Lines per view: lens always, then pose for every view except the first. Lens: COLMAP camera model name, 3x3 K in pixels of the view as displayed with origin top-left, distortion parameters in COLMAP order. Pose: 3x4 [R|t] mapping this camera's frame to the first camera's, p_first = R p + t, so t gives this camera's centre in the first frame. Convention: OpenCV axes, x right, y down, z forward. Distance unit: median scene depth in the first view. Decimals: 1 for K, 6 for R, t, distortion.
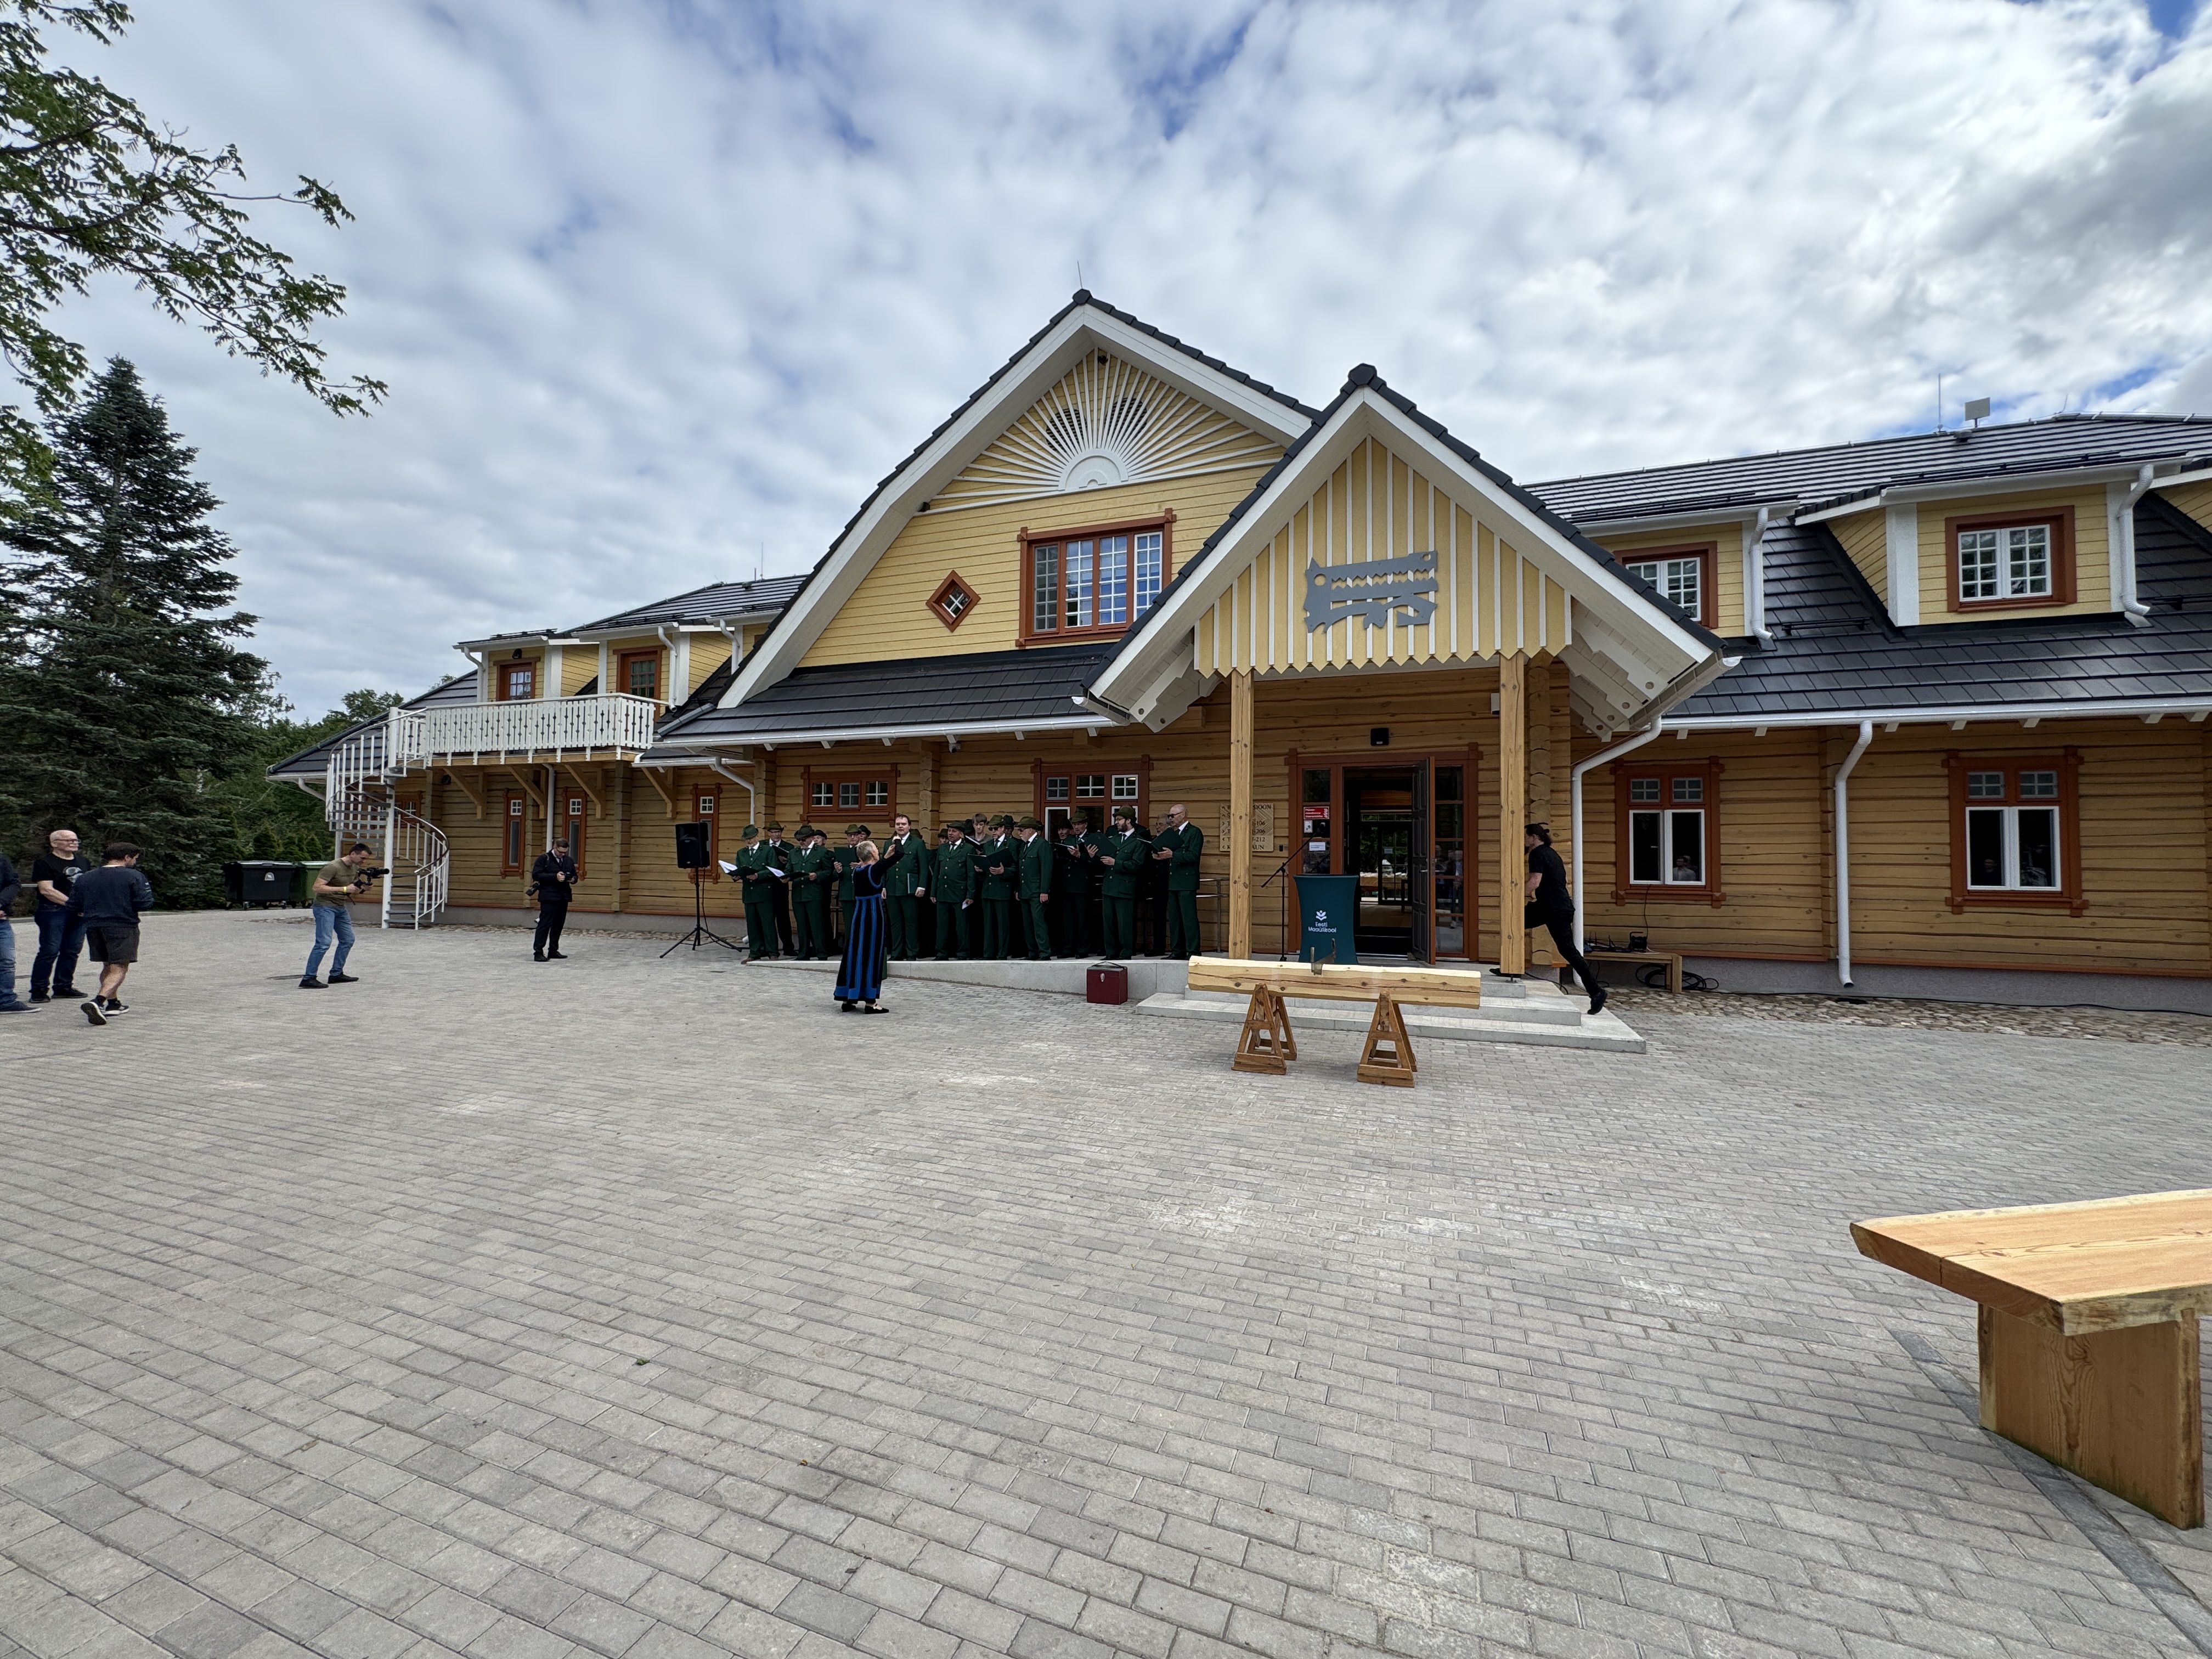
lens RADIAL K [[886.7, 0, 1106.0], [0, 886.7, 829.5], [0, 0, 1]] dist [-0.014067, -0.000069]
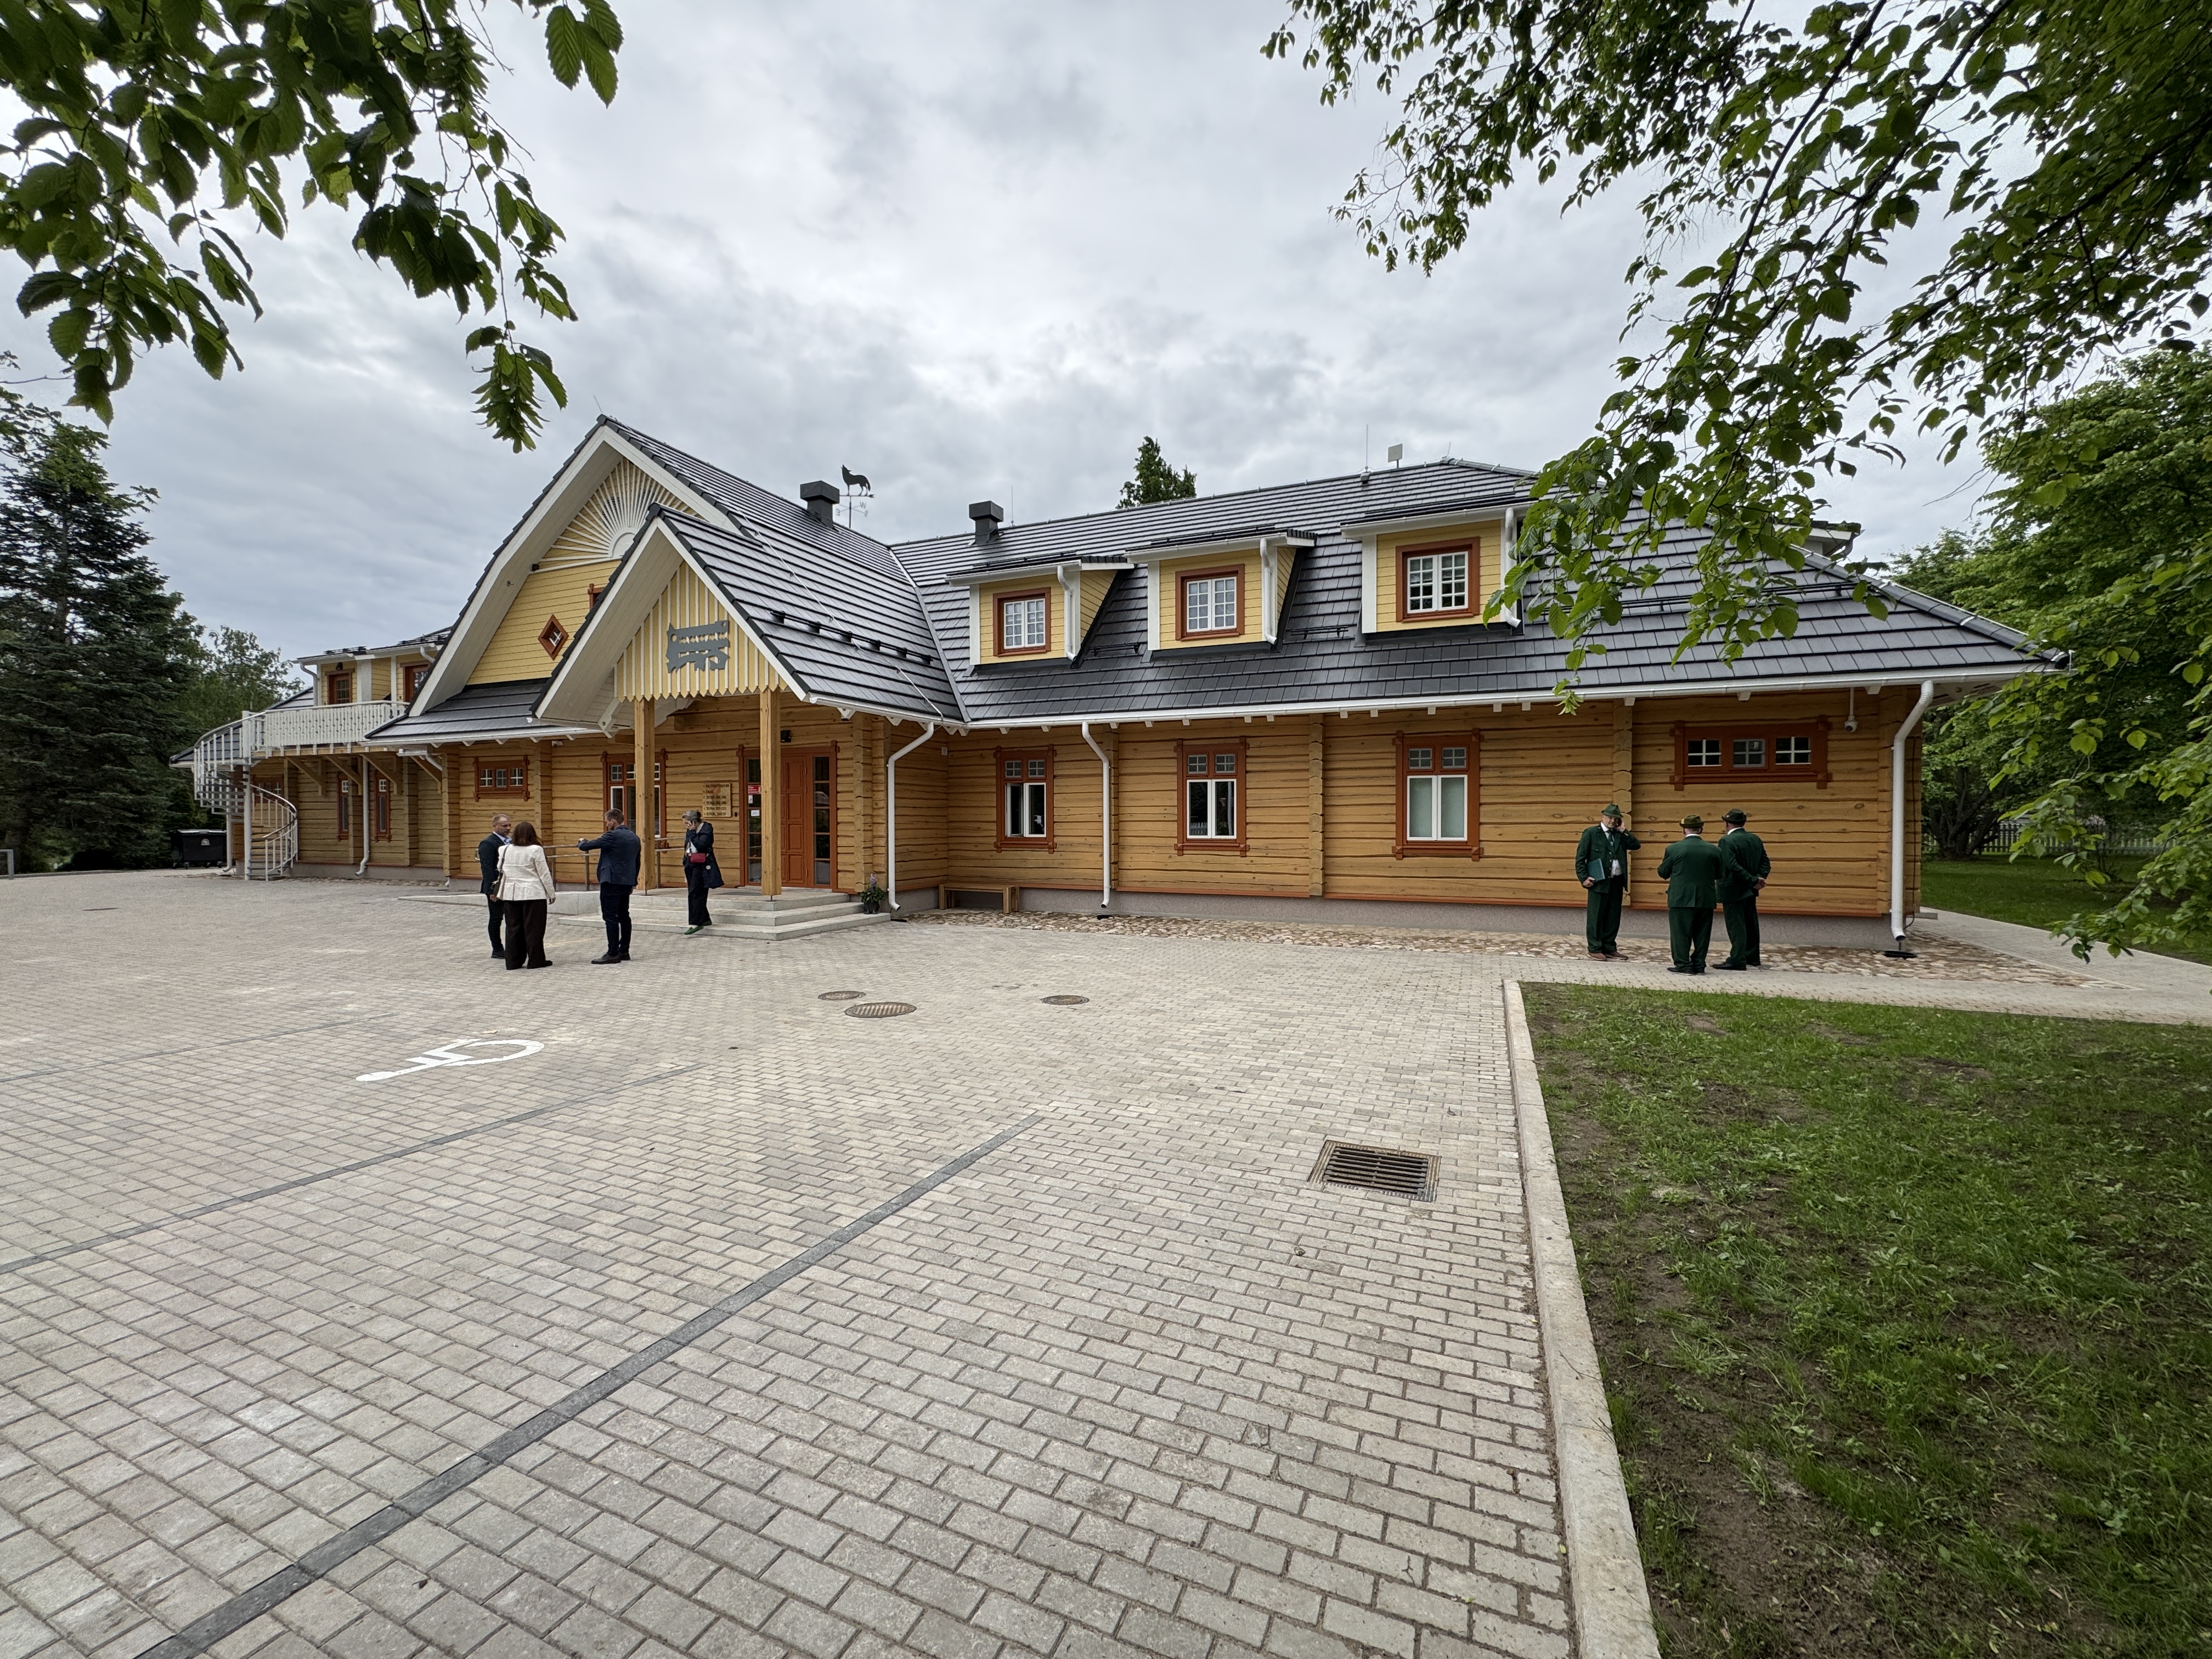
lens RADIAL K [[869.5, 0, 1106.0], [0, 869.5, 829.5], [0, 0, 1]] dist [-0.019170, -0.000075]
pose [[0.999511, -0.006227, -0.030646, 0.819578], [0.007289, 0.999372, 0.034667, 0.004338], [0.030411, -0.034874, 0.998929, -0.370720]]
